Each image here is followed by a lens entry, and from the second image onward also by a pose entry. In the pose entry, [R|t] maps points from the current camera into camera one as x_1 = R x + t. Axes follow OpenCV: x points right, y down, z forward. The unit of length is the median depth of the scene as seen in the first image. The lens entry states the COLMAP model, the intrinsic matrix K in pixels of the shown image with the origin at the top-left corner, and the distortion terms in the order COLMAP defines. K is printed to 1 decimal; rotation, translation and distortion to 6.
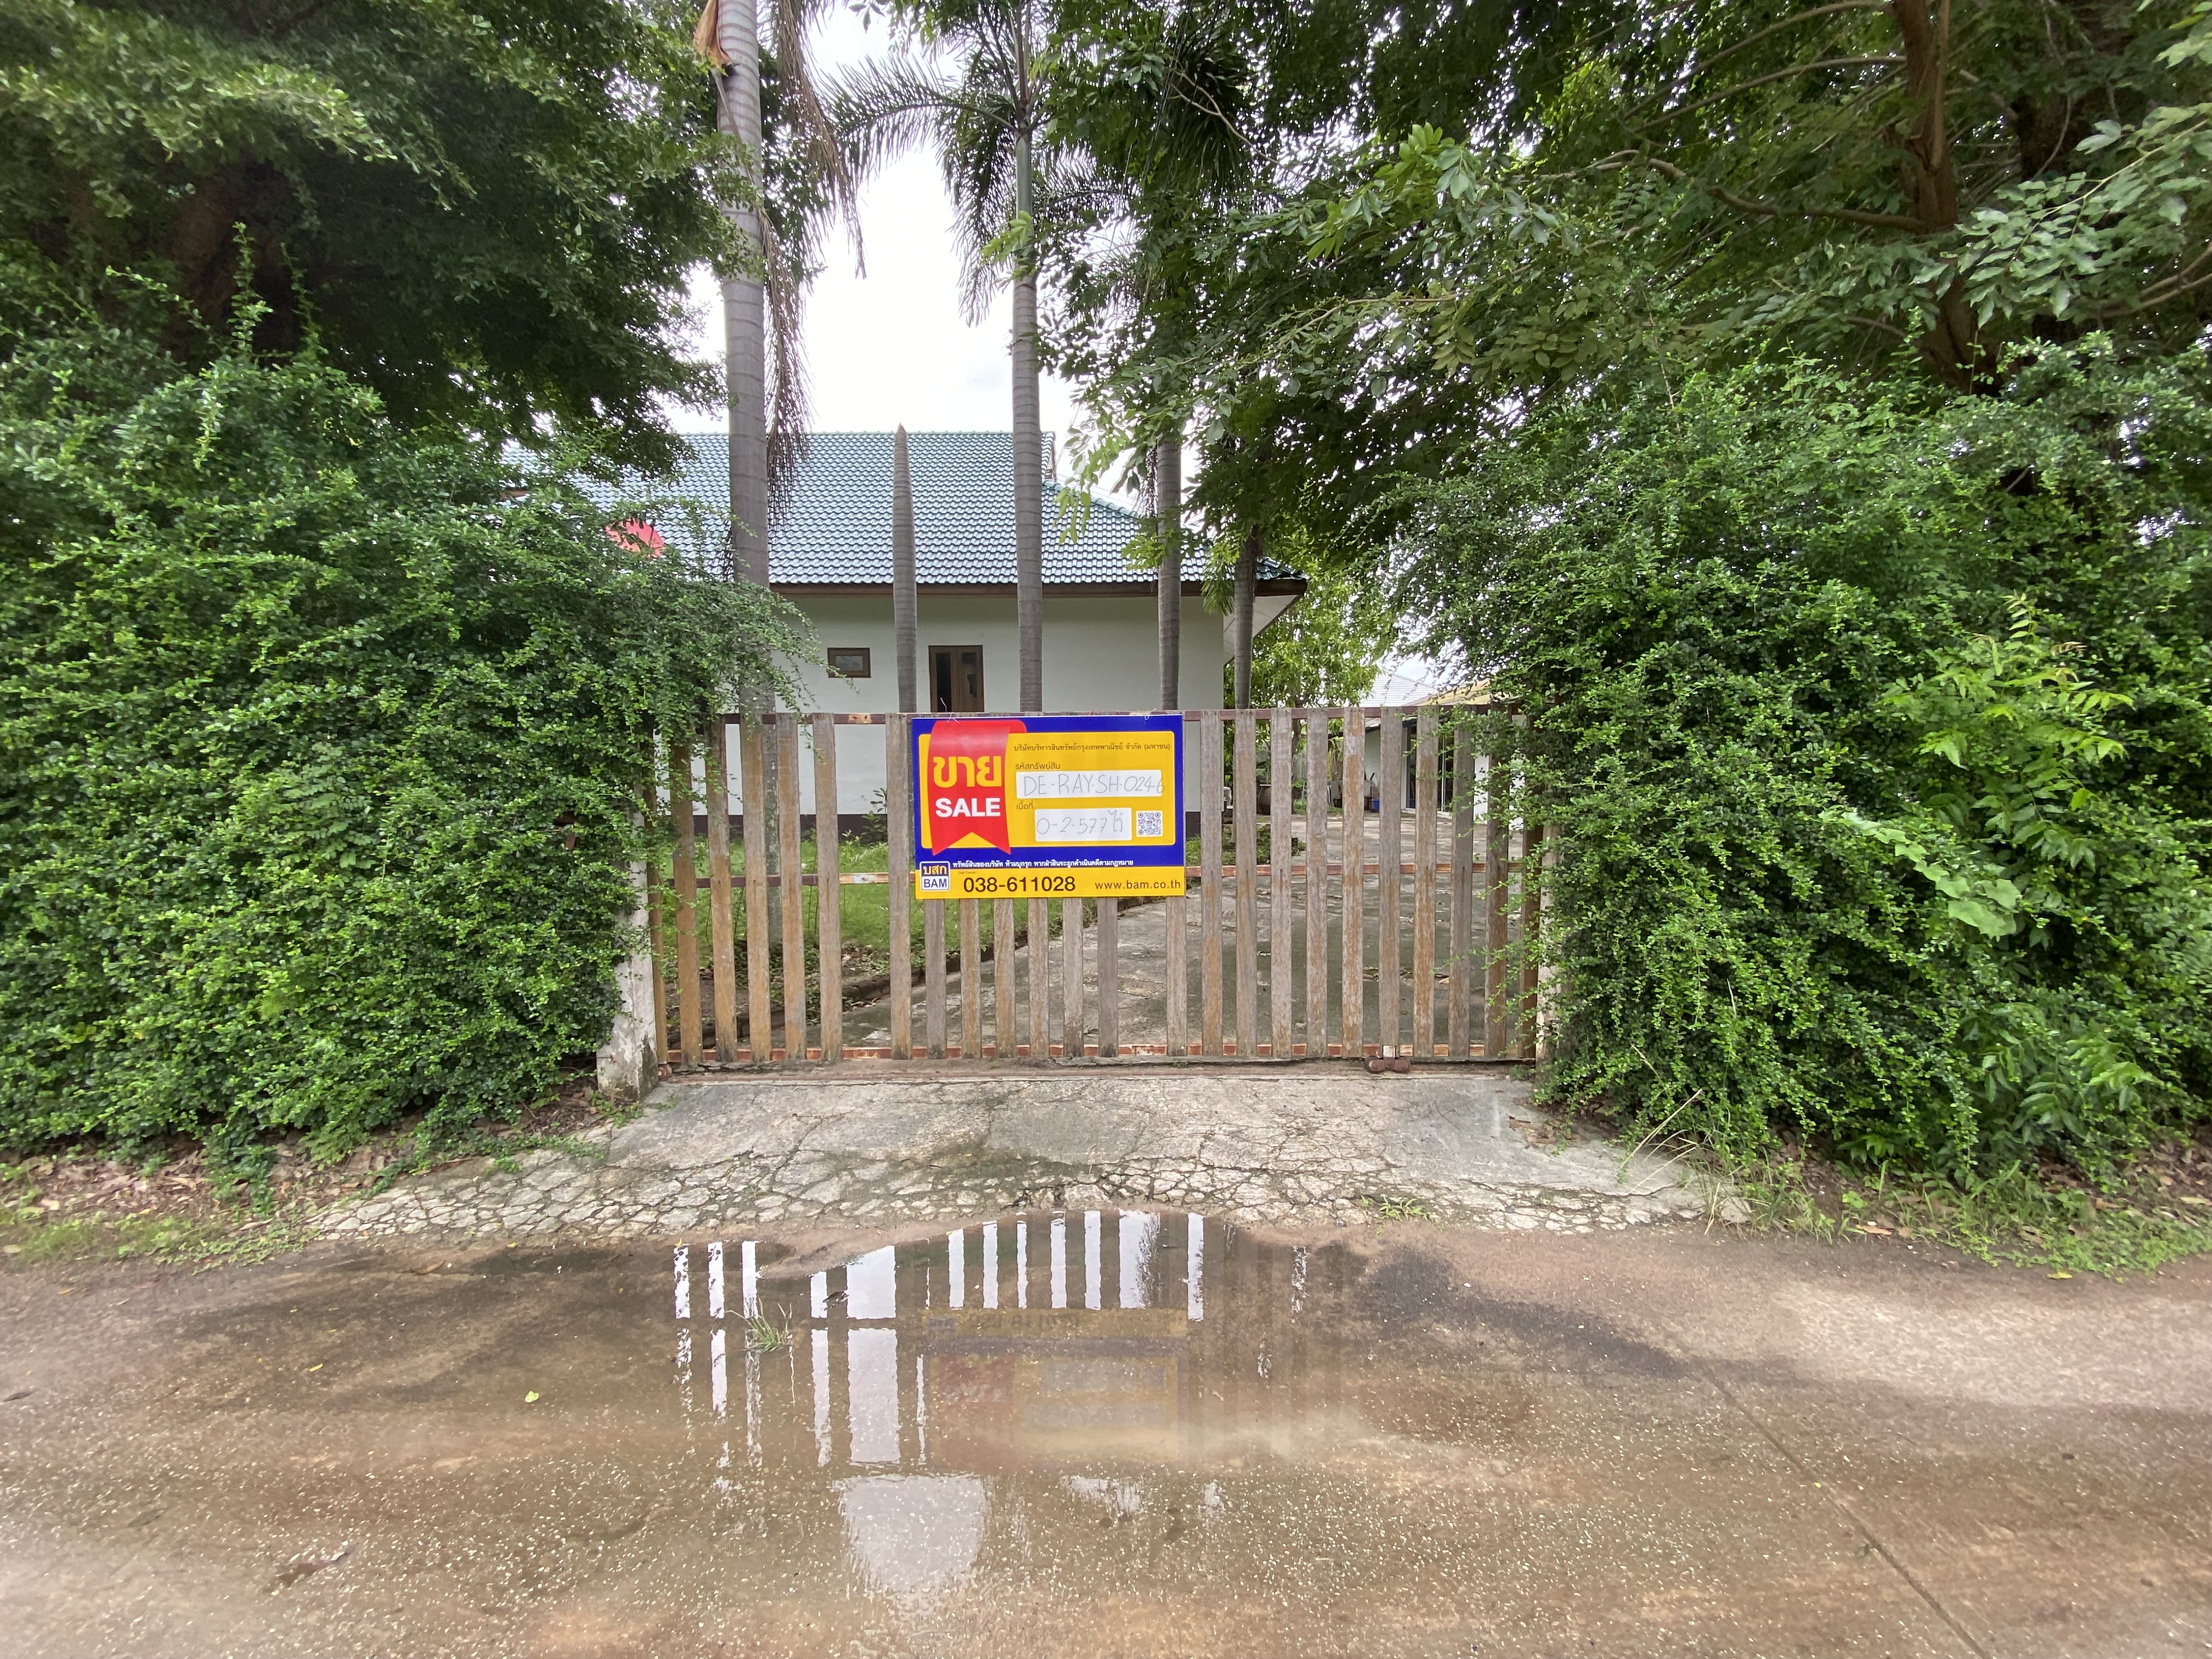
lens RADIAL K [[879.2, 0, 1102.7], [0, 879.2, 812.7], [0, 0, 1]] dist [-0.015911, -0.008533]
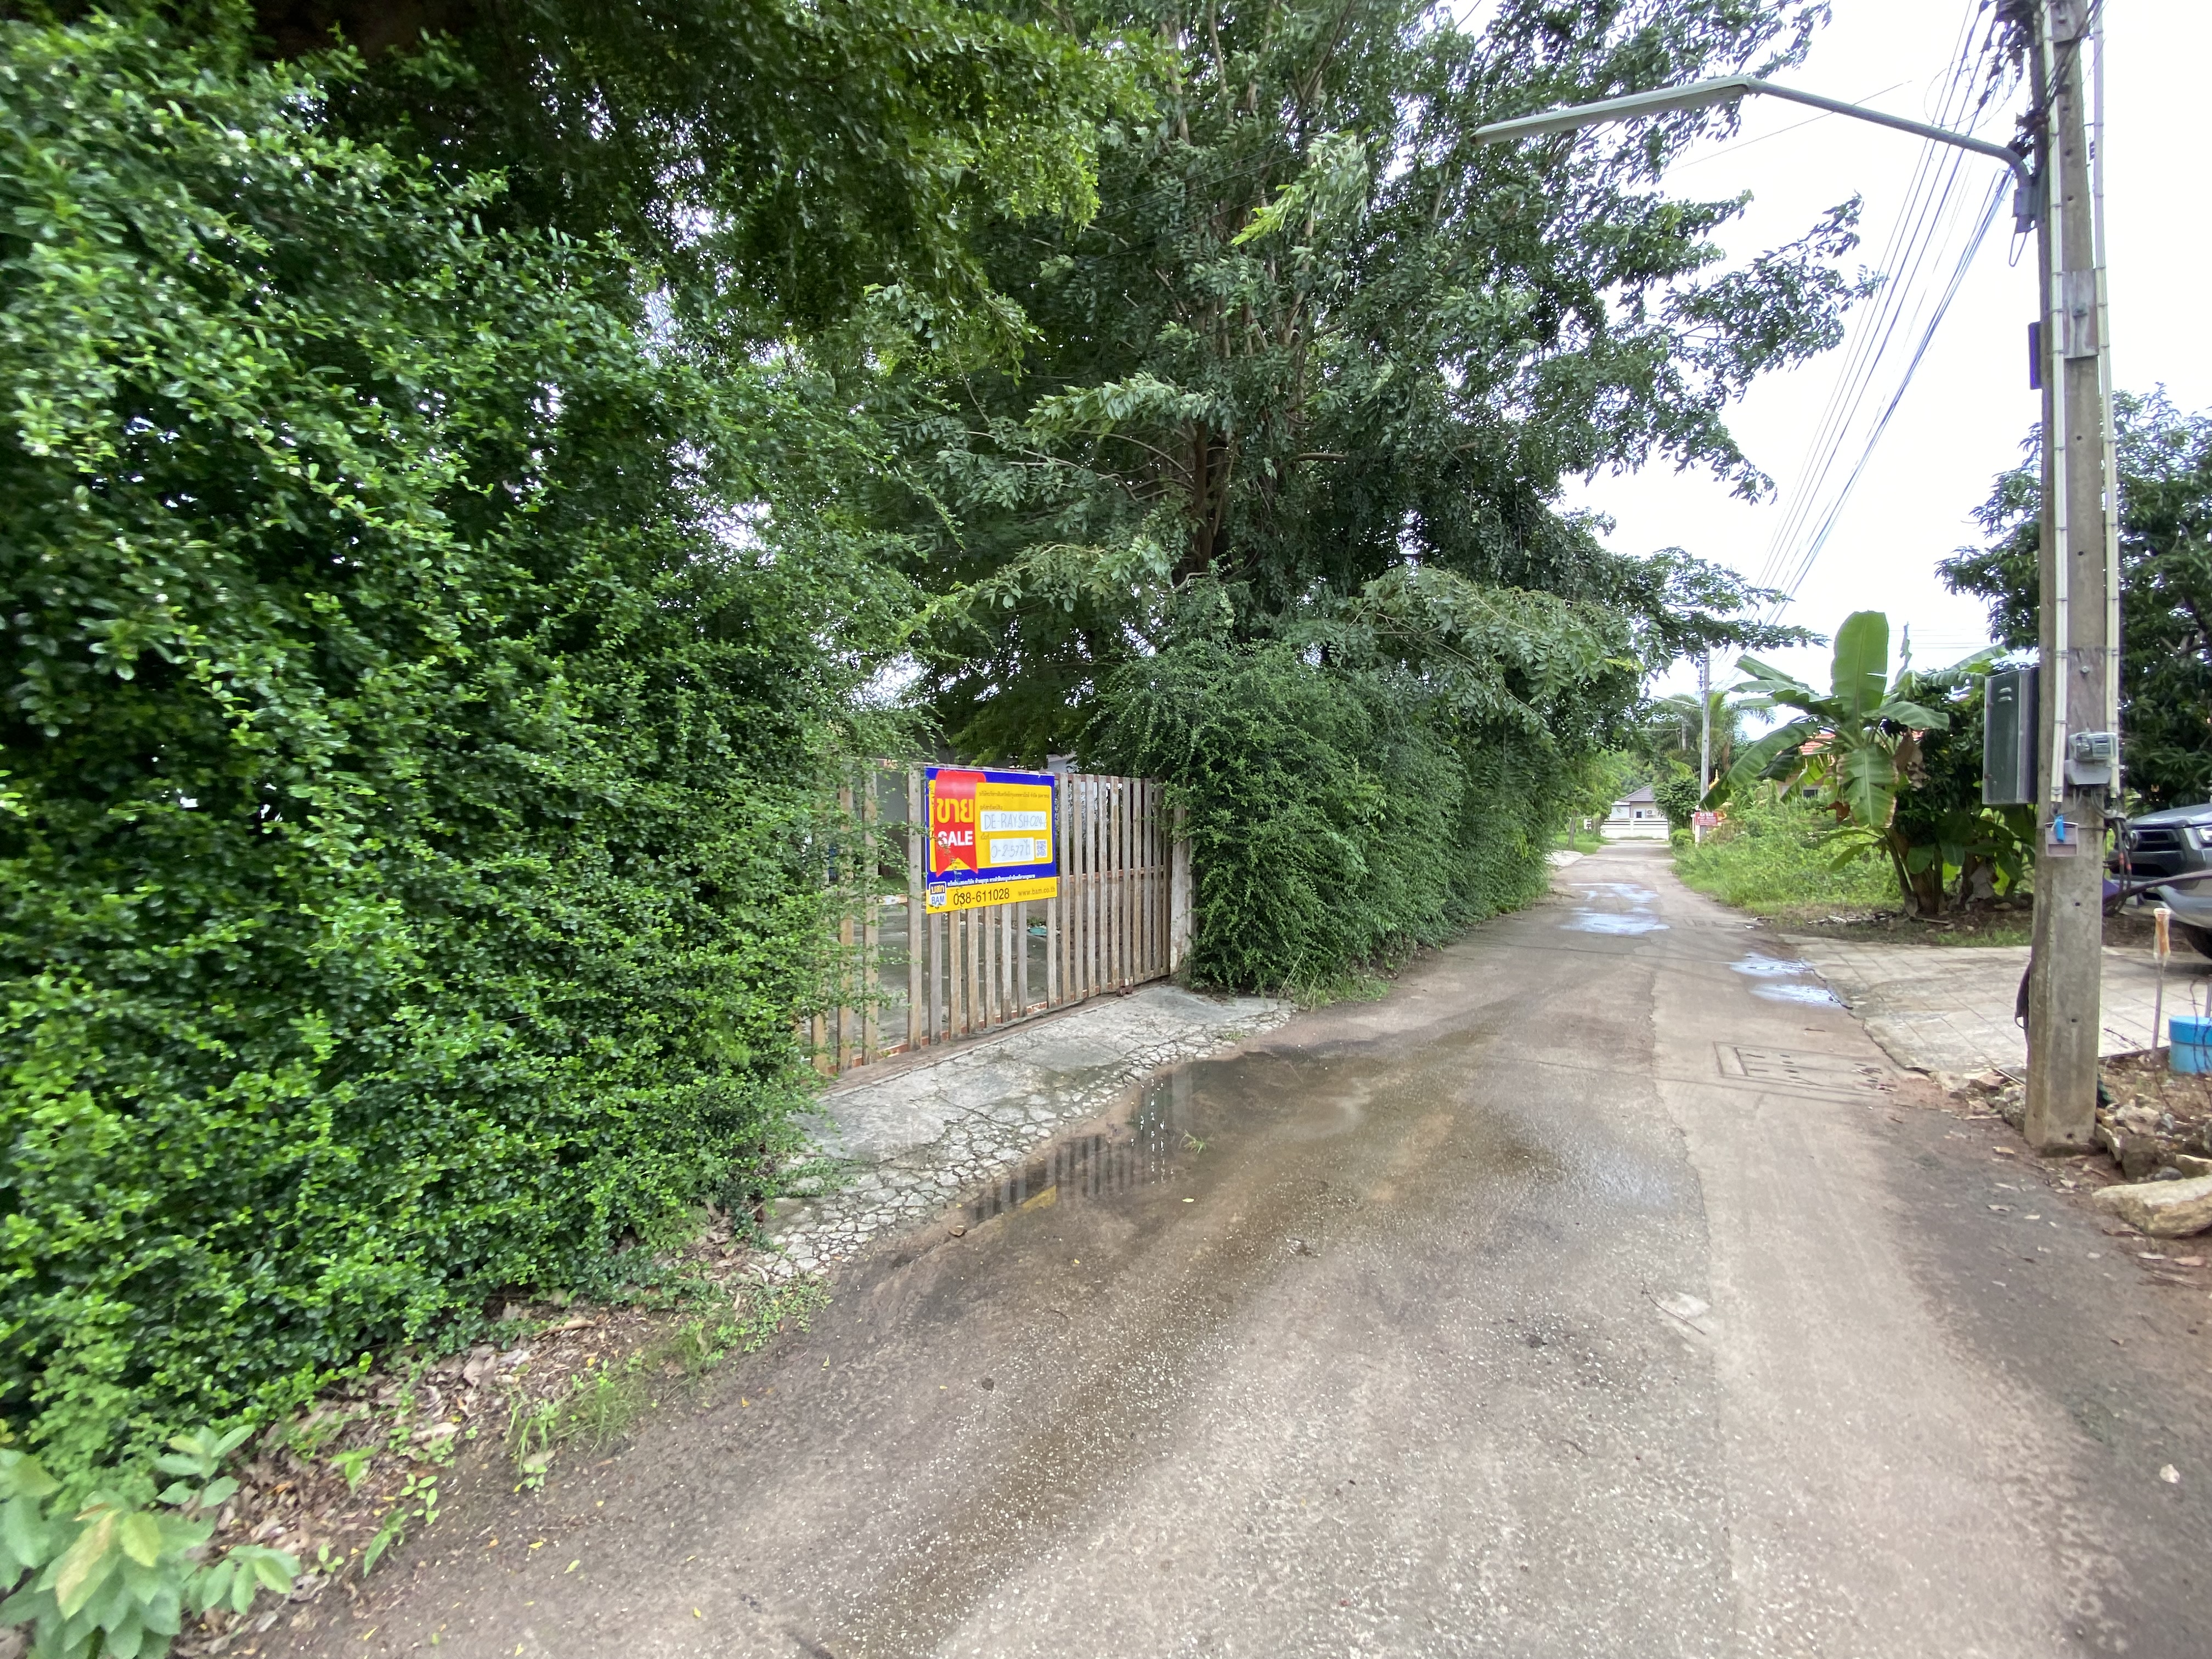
lens RADIAL K [[879.2, 0, 1093.4], [0, 879.2, 833.9], [0, 0, 1]] dist [-0.015911, -0.008533]
pose [[0.555331, -0.007123, 0.831599, -1.110717], [0.040125, 0.999028, -0.018237, 0.018532], [-0.830661, 0.043496, 0.555077, 0.121035]]
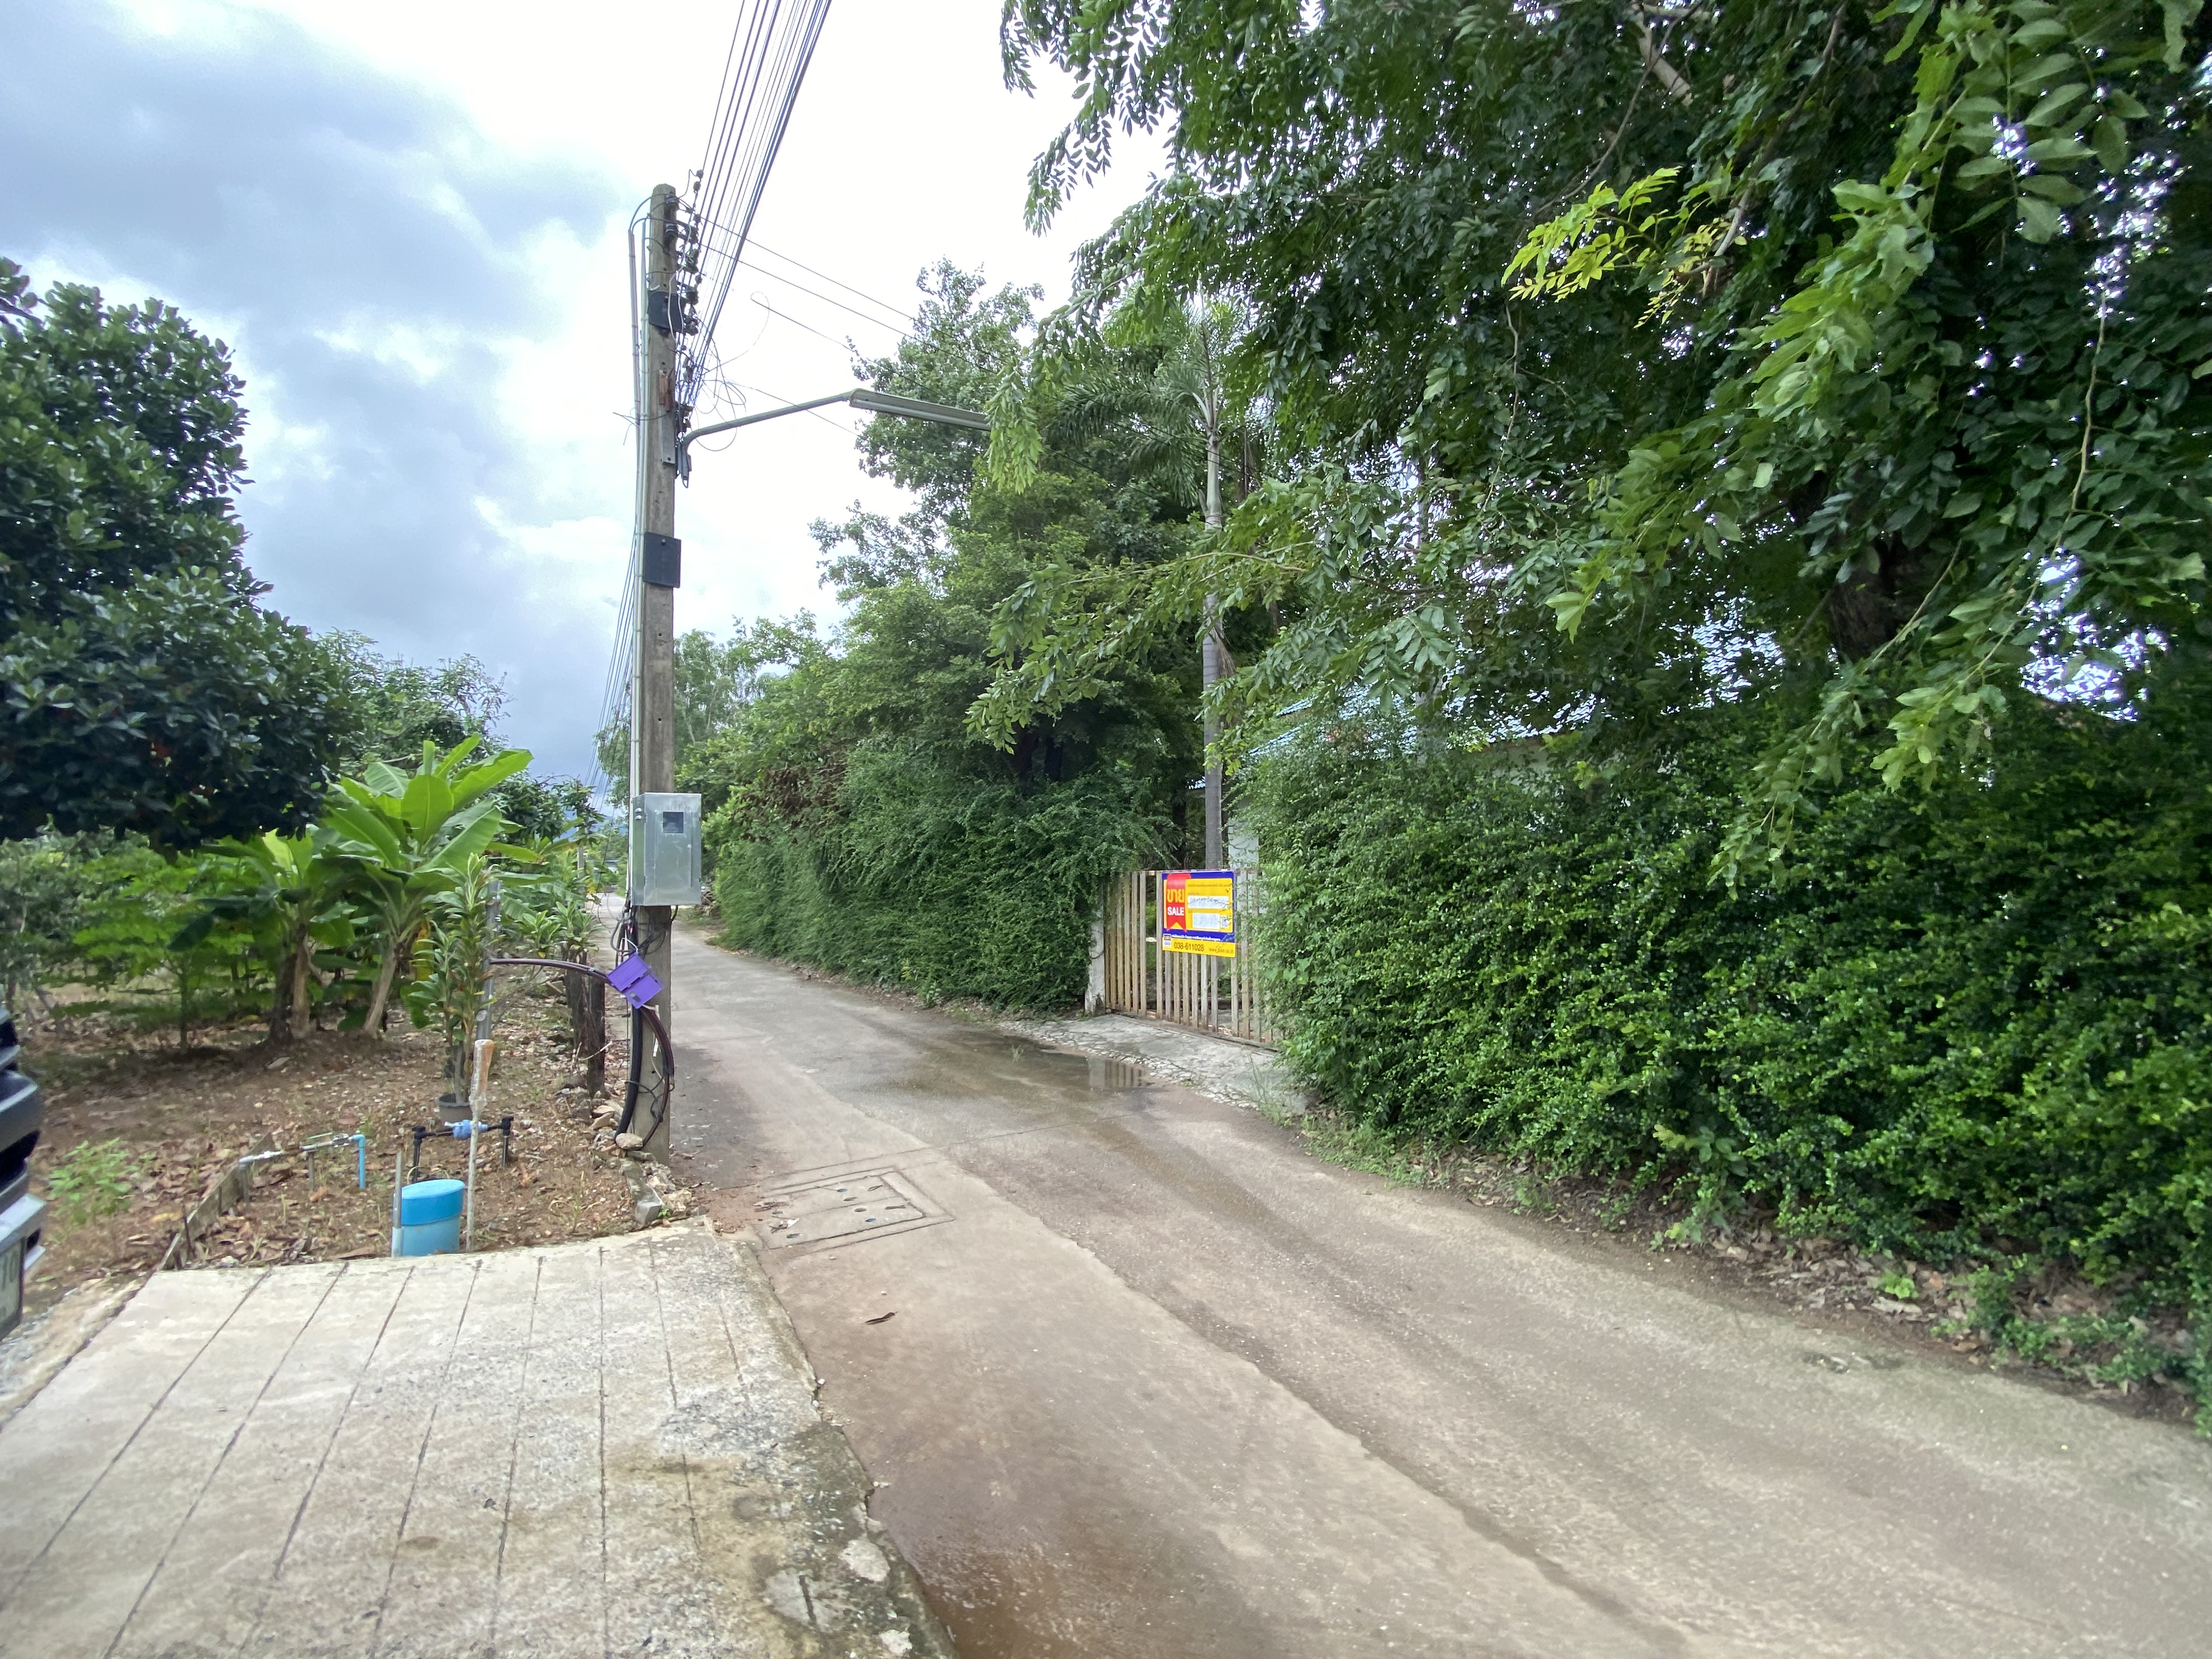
lens RADIAL K [[879.2, 0, 1106.1], [0, 879.2, 832.2], [0, 0, 1]] dist [-0.015911, -0.008533]
pose [[0.503056, -0.043350, -0.863166, 1.774397], [-0.056482, 0.994957, -0.082887, -0.010782], [0.862406, 0.090451, 0.498070, -0.338563]]
